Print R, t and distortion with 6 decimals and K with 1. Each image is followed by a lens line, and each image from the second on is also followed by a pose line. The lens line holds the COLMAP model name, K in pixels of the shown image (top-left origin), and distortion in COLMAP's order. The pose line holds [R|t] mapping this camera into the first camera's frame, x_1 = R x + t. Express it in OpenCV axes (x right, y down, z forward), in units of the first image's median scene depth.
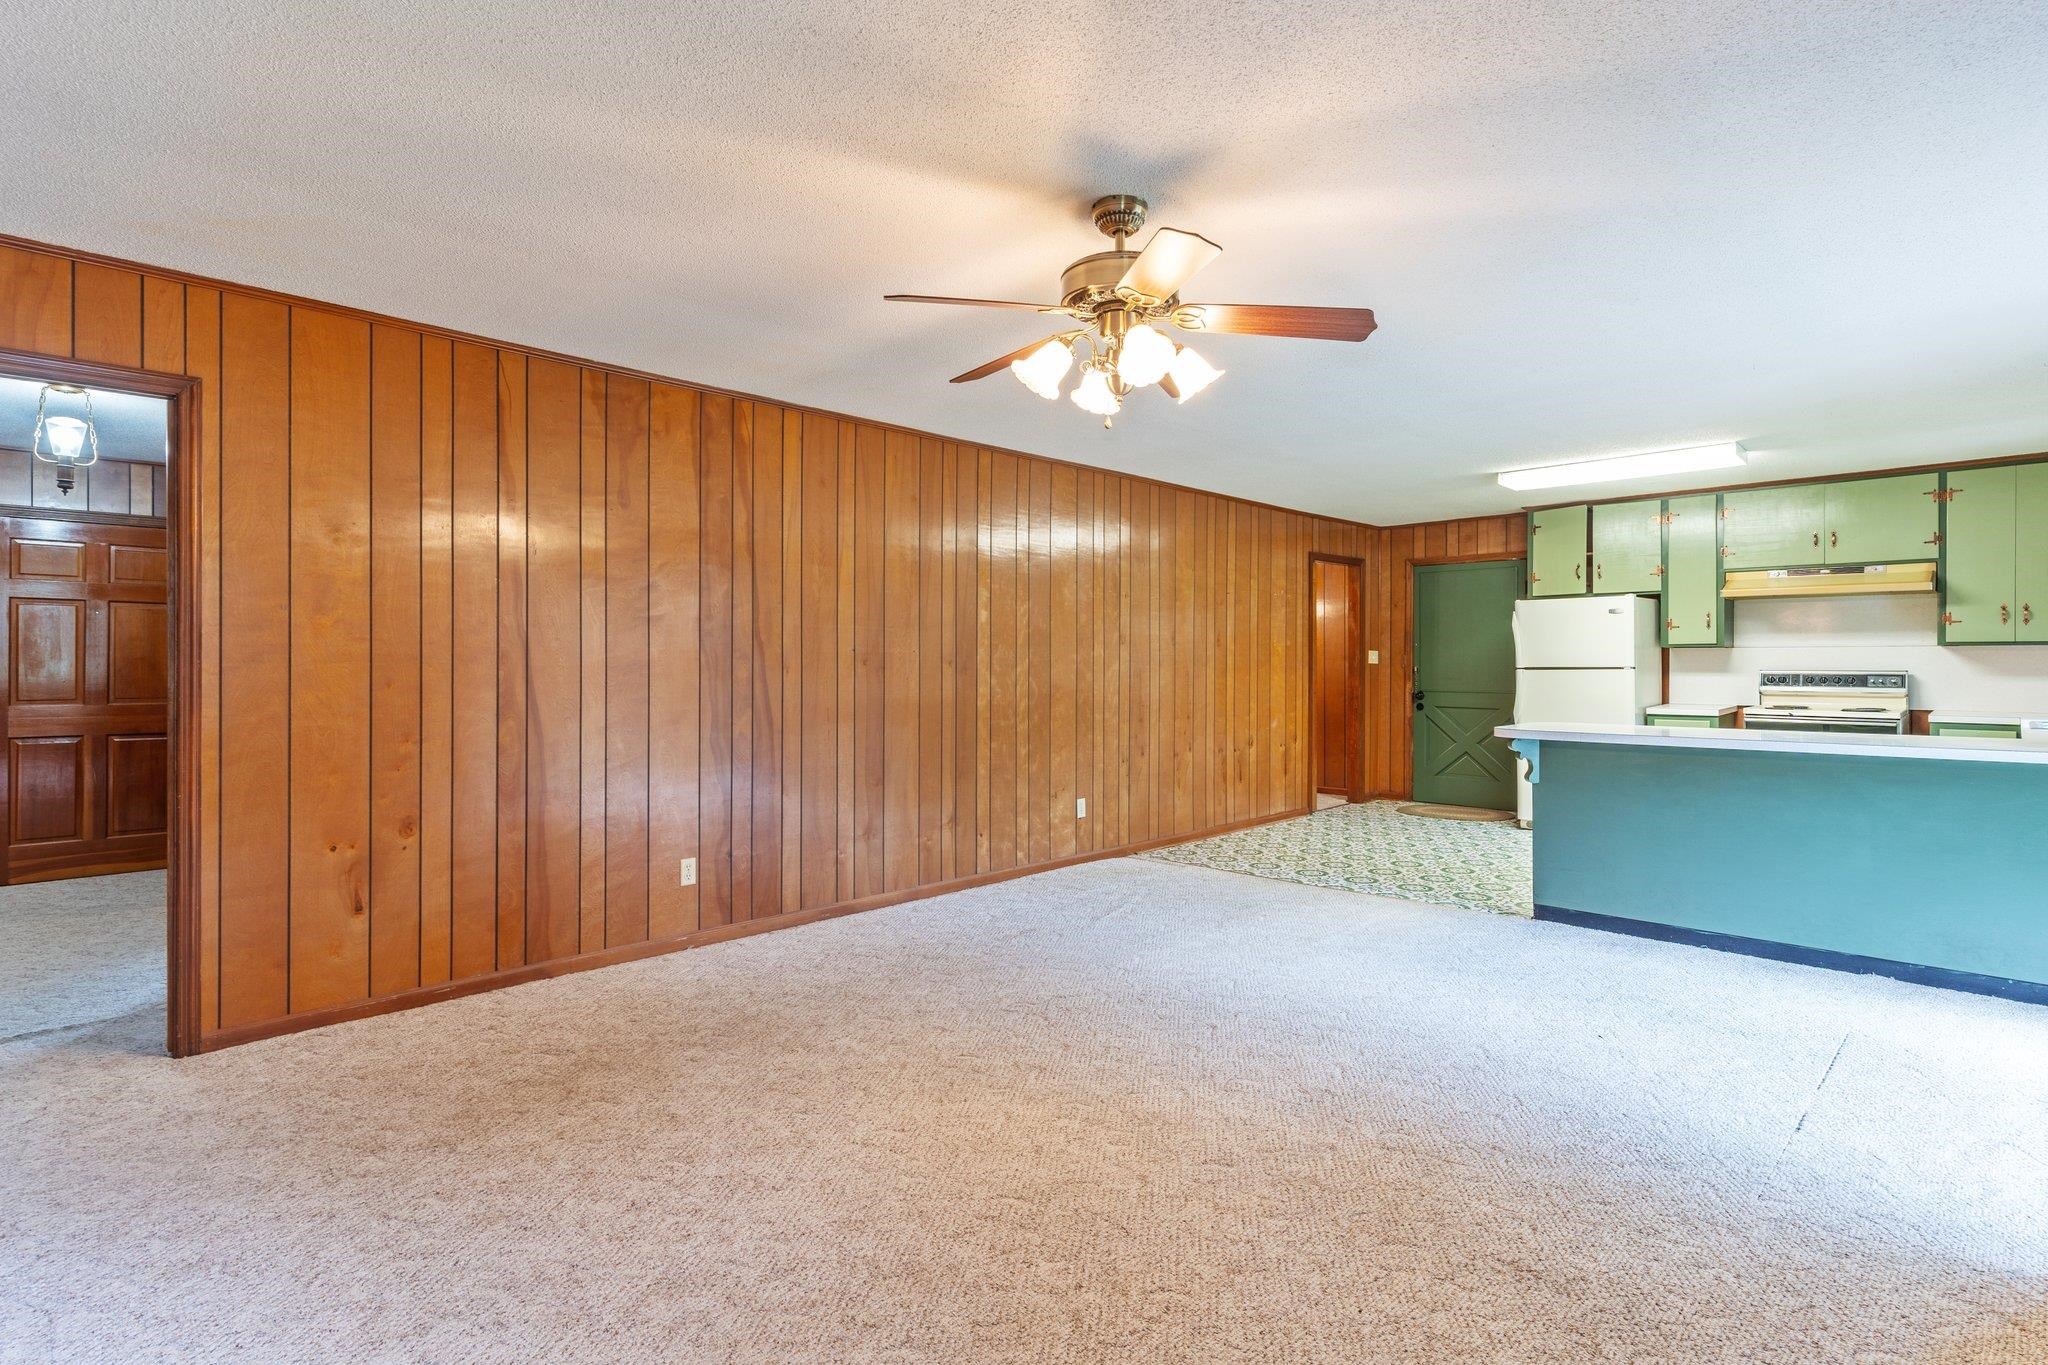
lens RADIAL K [[996.3, 0, 1014.1], [0, 996.3, 666.8], [0, 0, 1]] dist [0.001302, -0.000850]
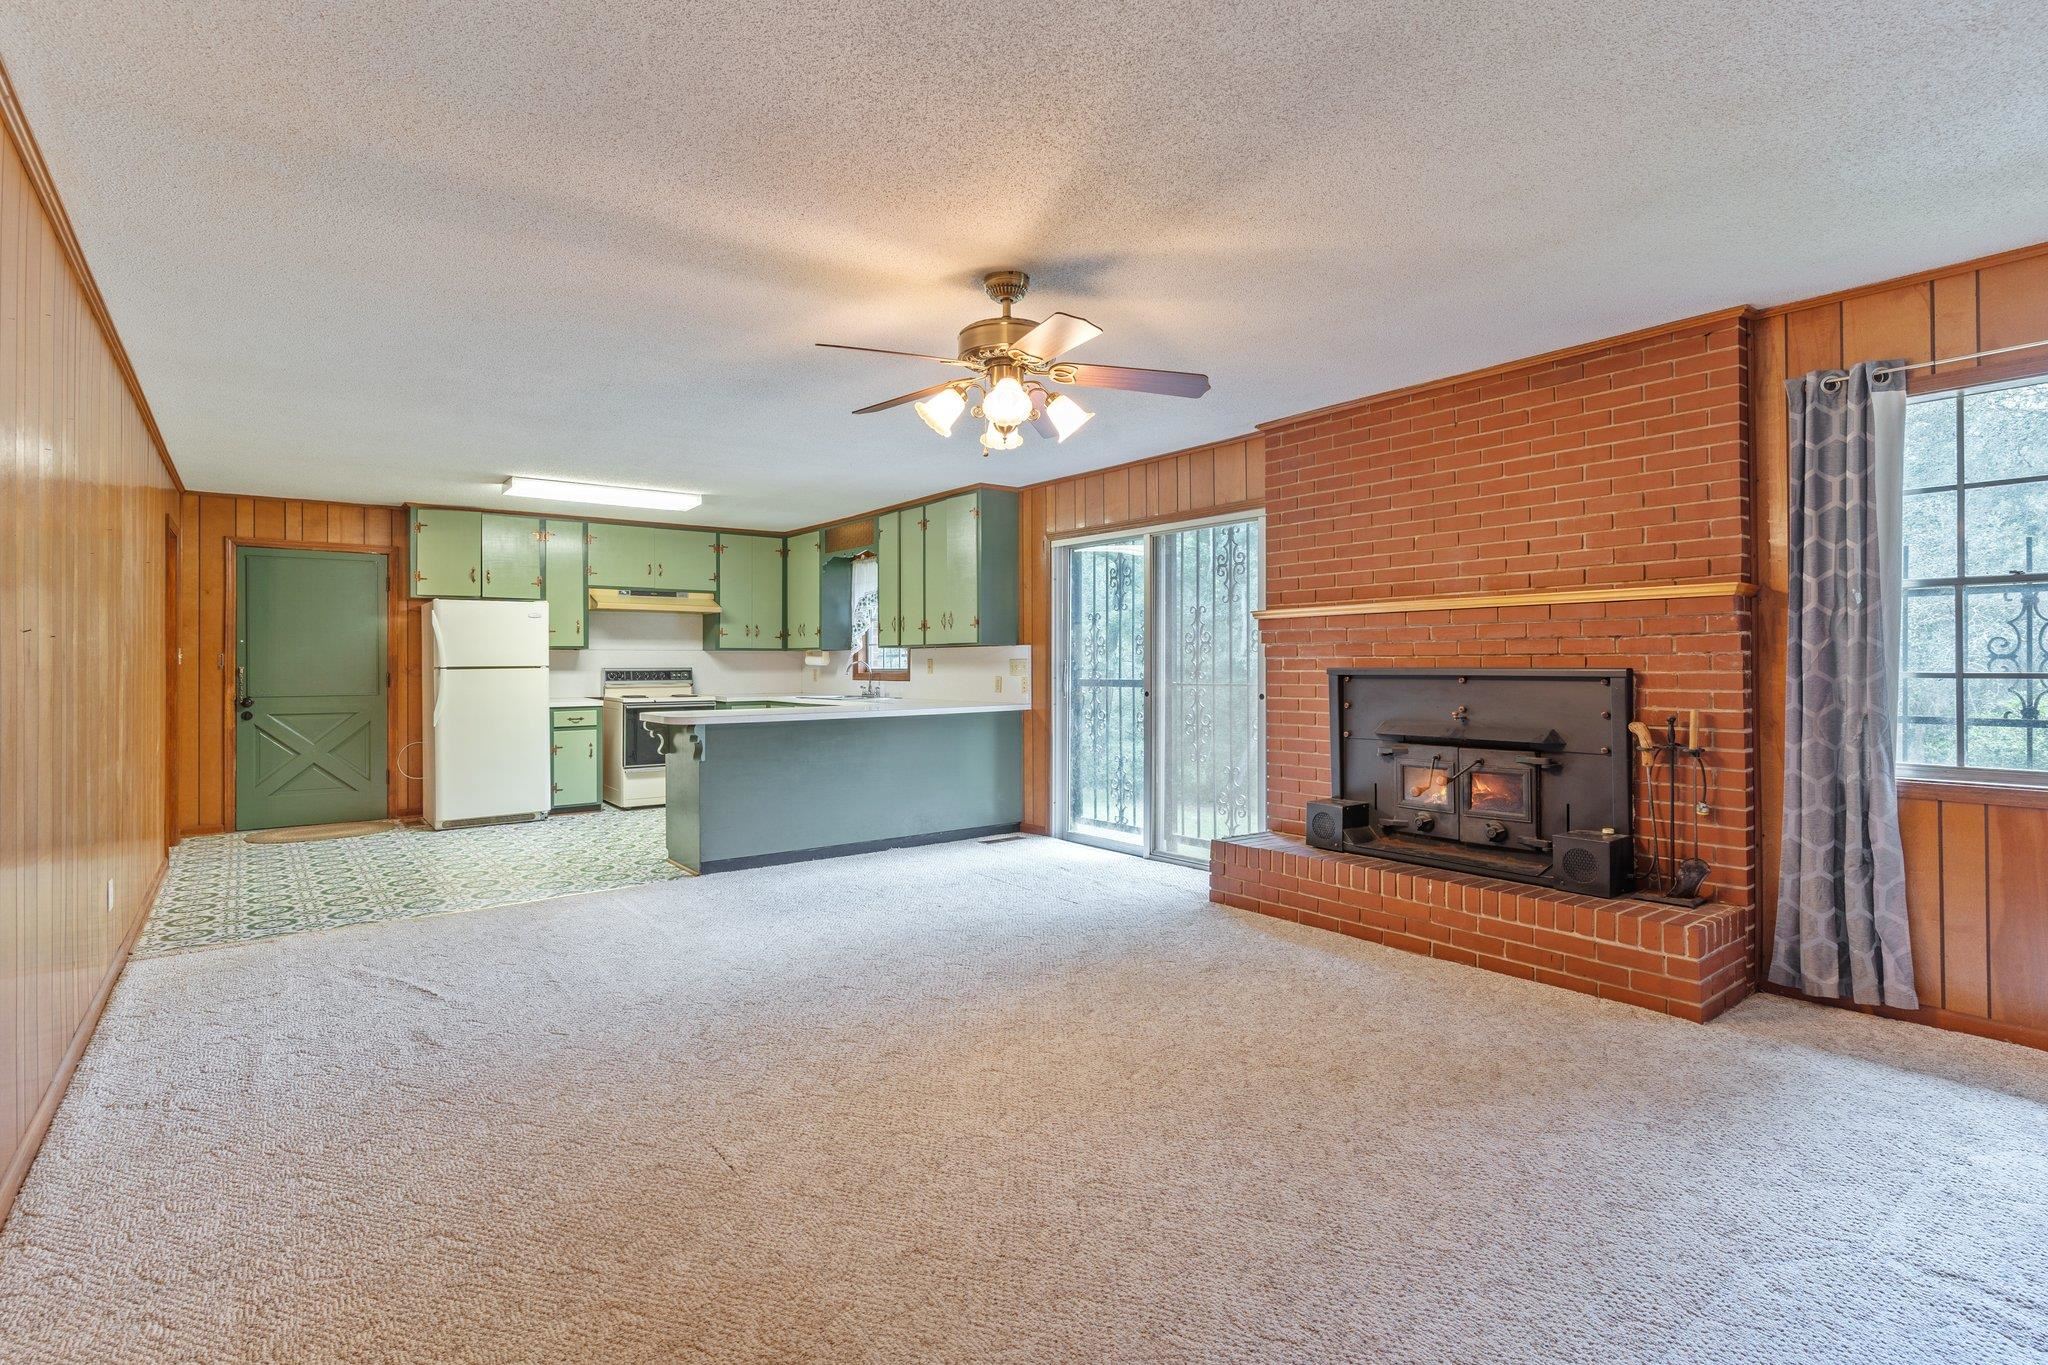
lens RADIAL K [[996.3, 0, 1016.7], [0, 996.3, 668.6], [0, 0, 1]] dist [0.001302, -0.000850]
pose [[0.138558, -0.005814, 0.990337, -0.447213], [0.007496, 0.999960, 0.004822, 0.001791], [-0.990326, 0.006755, 0.138597, 0.336518]]
